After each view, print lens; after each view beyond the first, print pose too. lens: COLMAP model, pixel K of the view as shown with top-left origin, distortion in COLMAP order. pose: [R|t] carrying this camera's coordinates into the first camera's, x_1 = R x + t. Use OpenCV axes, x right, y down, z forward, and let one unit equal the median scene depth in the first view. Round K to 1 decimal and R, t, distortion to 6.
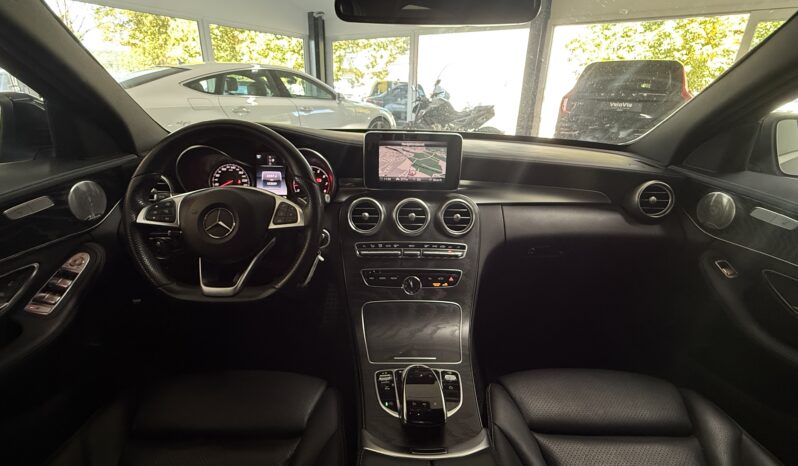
lens RADIAL K [[351.2, 0, 399.0], [0, 351.2, 233.0], [0, 0, 1]] dist [0.003635, 0.000407]
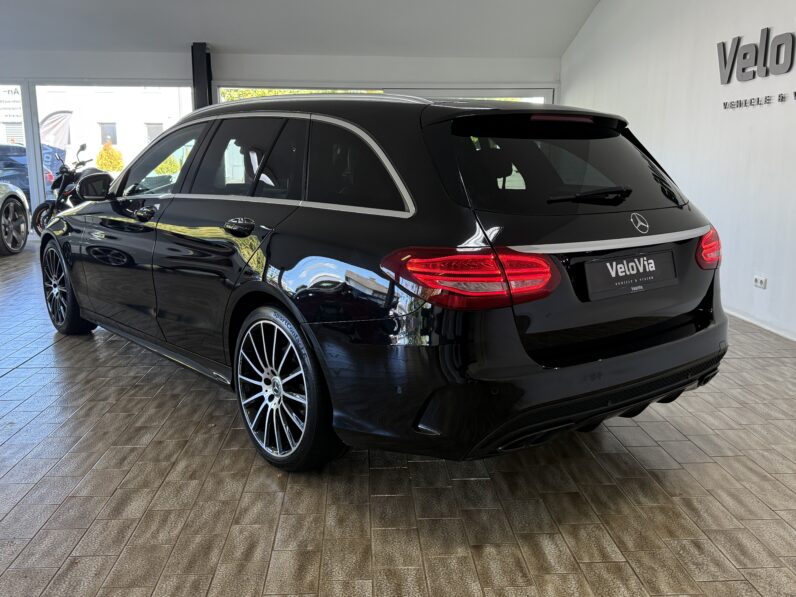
lens RADIAL K [[737.4, 0, 398.0], [0, 737.4, 298.5], [0, 0, 1]] dist [0.038197, -0.010145]
pose [[0.787099, -0.139394, 0.600869, -2.487642], [0.244868, 0.964695, -0.096965, 1.348913], [-0.566139, 0.223455, 0.793444, -3.850513]]
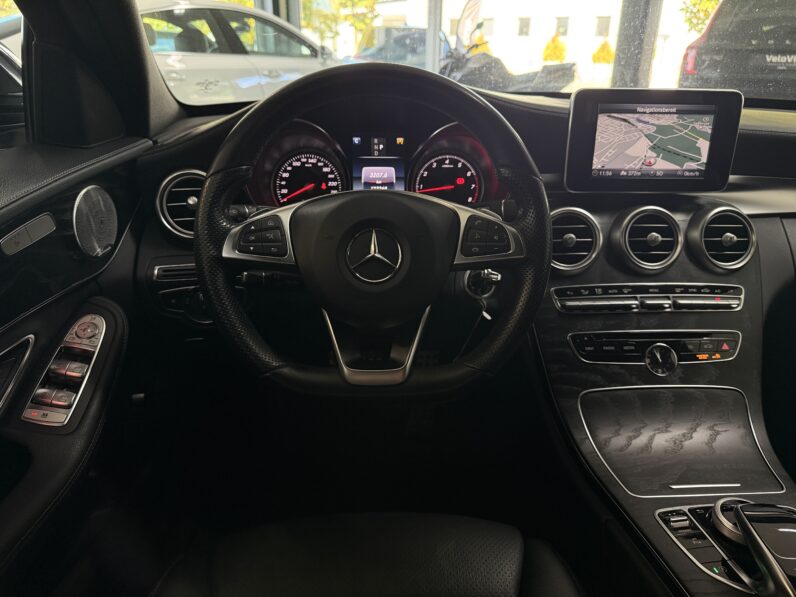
lens RADIAL K [[547.9, 0, 398.0], [0, 547.9, 298.5], [0, 0, 1]] dist [0.079042, -0.103399]
pose [[0.999685, -0.021680, 0.012631, -0.382578], [0.021107, 0.998814, 0.043884, 0.001649], [-0.013568, -0.043603, 0.998957, 0.099742]]
